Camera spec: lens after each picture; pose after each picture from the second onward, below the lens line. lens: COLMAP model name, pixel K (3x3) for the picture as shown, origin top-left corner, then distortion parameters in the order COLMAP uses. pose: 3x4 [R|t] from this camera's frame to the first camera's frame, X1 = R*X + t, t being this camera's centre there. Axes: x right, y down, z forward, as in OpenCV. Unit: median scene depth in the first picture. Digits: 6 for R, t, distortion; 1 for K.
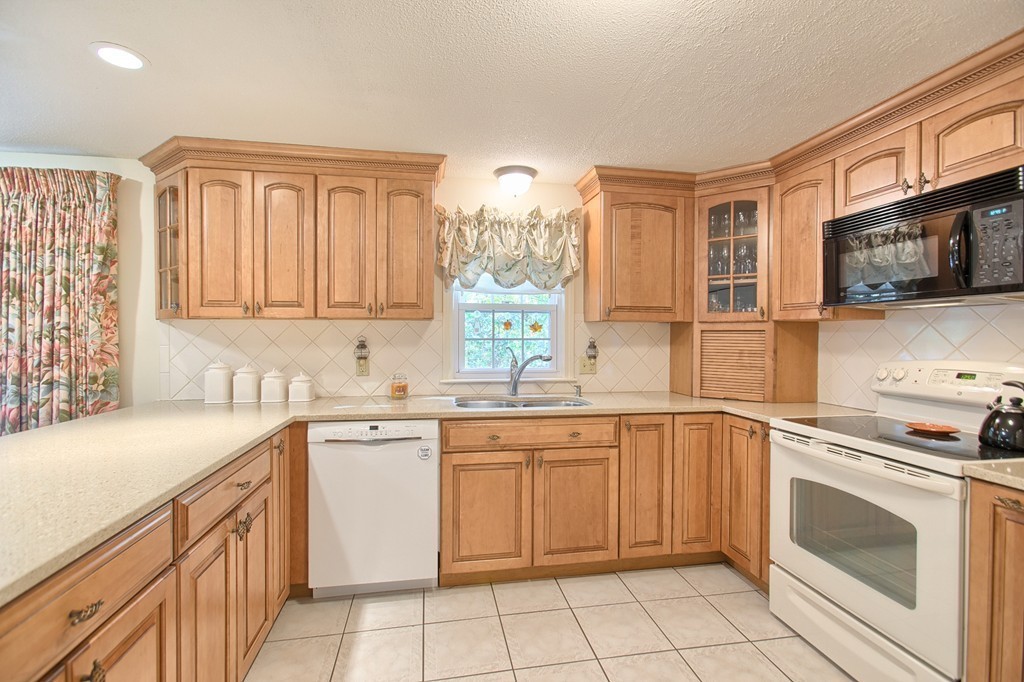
lens RADIAL K [[455.1, 0, 508.5], [0, 455.1, 340.0], [0, 0, 1]] dist [-0.020086, 0.009404]
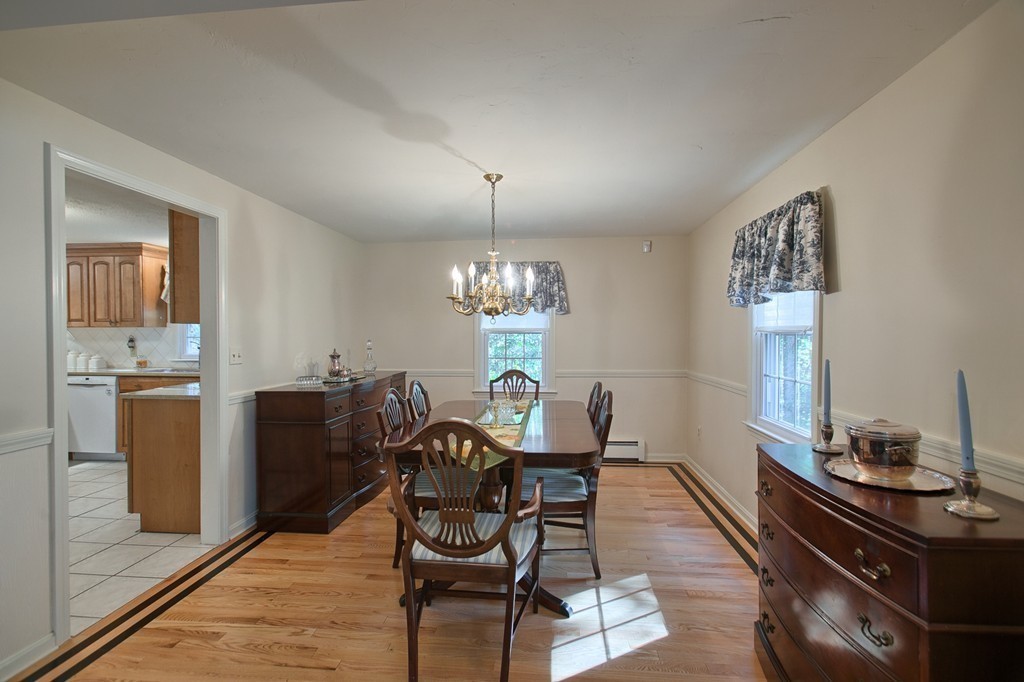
lens RADIAL K [[452.4, 0, 509.7], [0, 452.4, 337.7], [0, 0, 1]] dist [0.003368, 0.000710]
pose [[0.962550, -0.001897, -0.271096, 1.921519], [0.002169, 0.999997, 0.000701, 0.003168], [0.271094, -0.001263, 0.962552, -0.447719]]
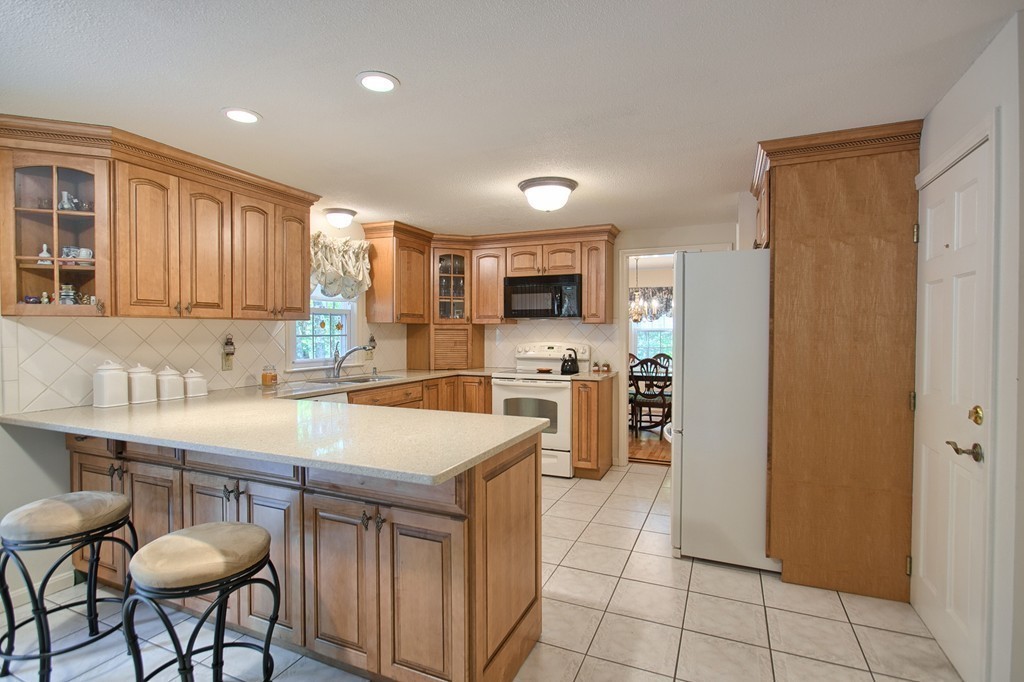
lens RADIAL K [[498.9, 0, 510.0], [0, 498.9, 340.3], [0, 0, 1]] dist [-0.021825, 0.015603]
pose [[0.556279, -0.017970, 0.830801, -1.054876], [0.010758, 0.999838, 0.014423, -0.004079], [-0.830926, 0.000914, 0.556382, -0.264224]]
